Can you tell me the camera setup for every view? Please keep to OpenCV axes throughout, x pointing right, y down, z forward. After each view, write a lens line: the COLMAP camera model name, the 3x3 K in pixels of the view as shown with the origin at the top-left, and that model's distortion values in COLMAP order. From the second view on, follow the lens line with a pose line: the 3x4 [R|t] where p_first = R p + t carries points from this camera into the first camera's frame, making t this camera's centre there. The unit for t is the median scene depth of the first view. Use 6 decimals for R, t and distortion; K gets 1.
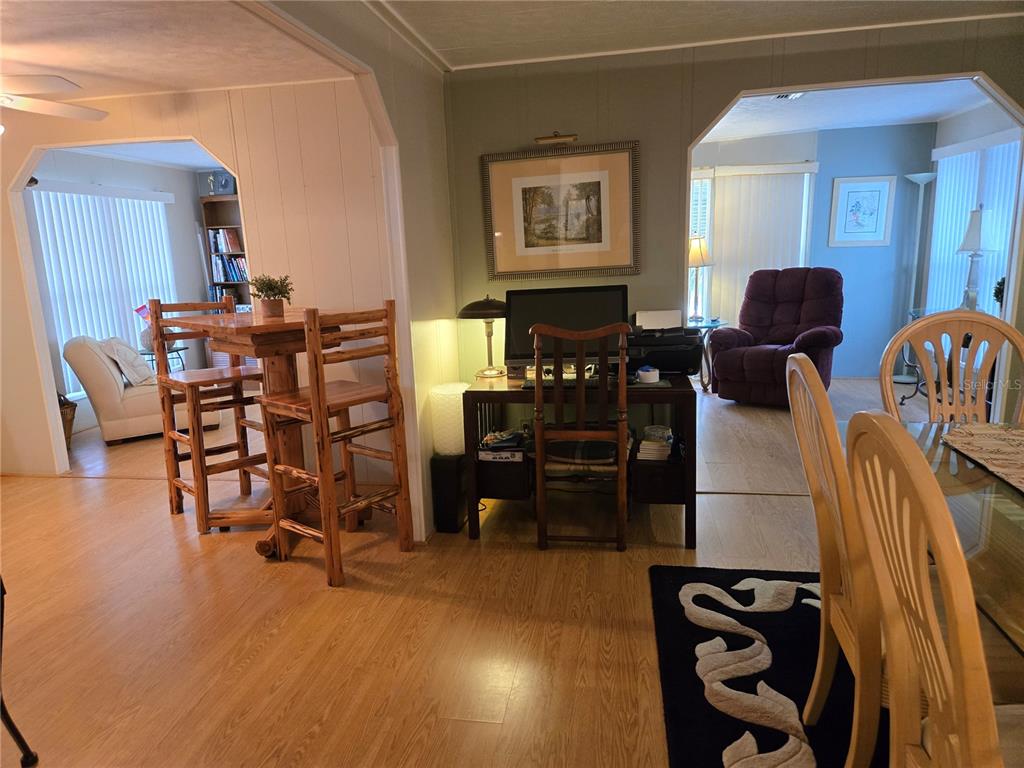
lens RADIAL K [[682.2, 0, 504.7], [0, 682.2, 383.6], [0, 0, 1]] dist [0.070973, -0.056662]
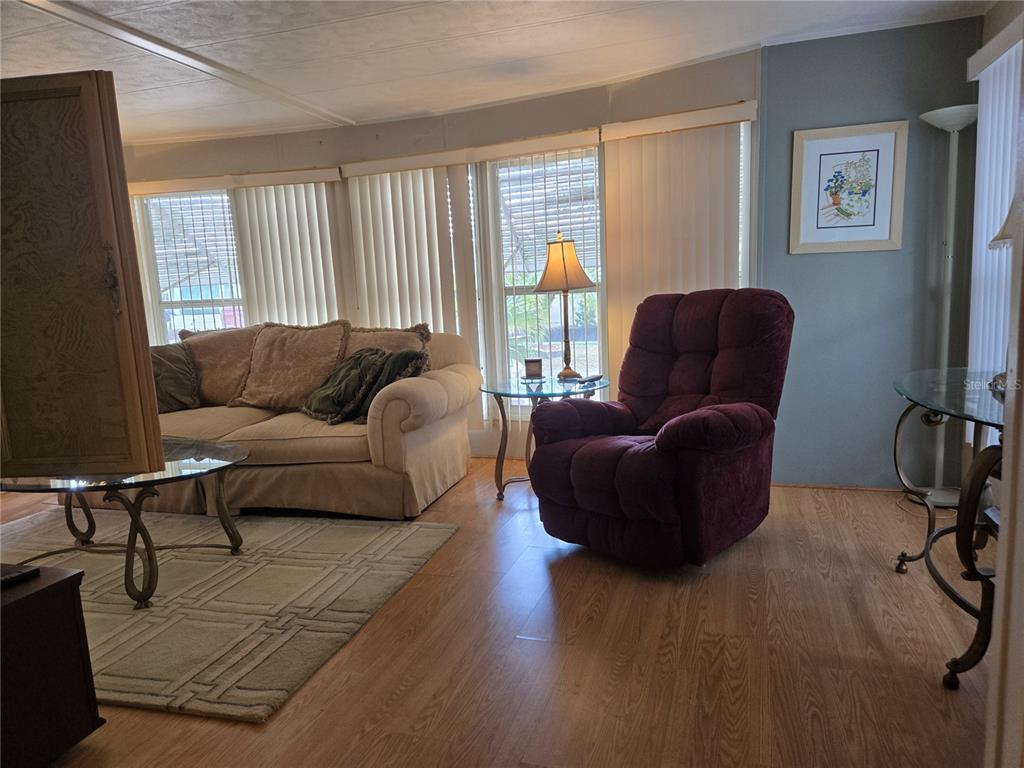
lens RADIAL K [[682.2, 0, 516.8], [0, 682.2, 383.3], [0, 0, 1]] dist [0.070973, -0.056662]
pose [[0.992791, 0.008149, -0.119577, 0.320999], [-0.013850, 0.998802, -0.046927, -0.063256], [0.119051, 0.048245, 0.991715, 0.427587]]
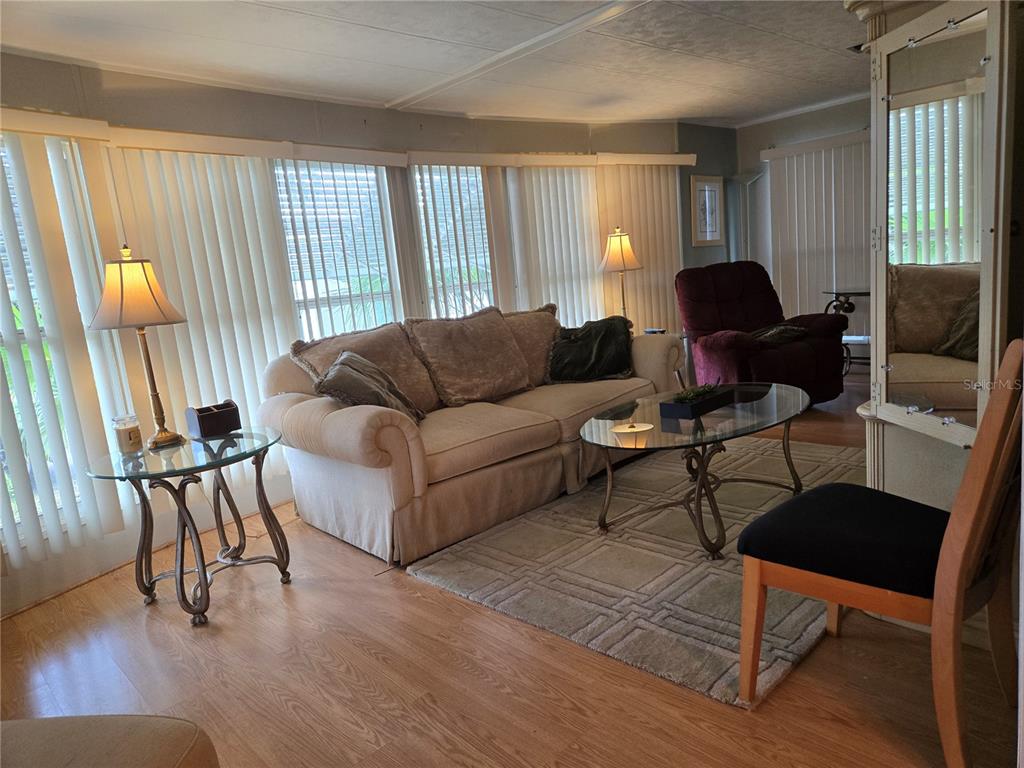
lens RADIAL K [[682.2, 0, 507.0], [0, 682.2, 391.7], [0, 0, 1]] dist [0.070973, -0.056662]
pose [[0.589097, -0.158986, 0.792268, -0.482214], [0.235715, 0.971622, 0.019709, -0.082065], [-0.772918, 0.175139, 0.609855, 0.664302]]
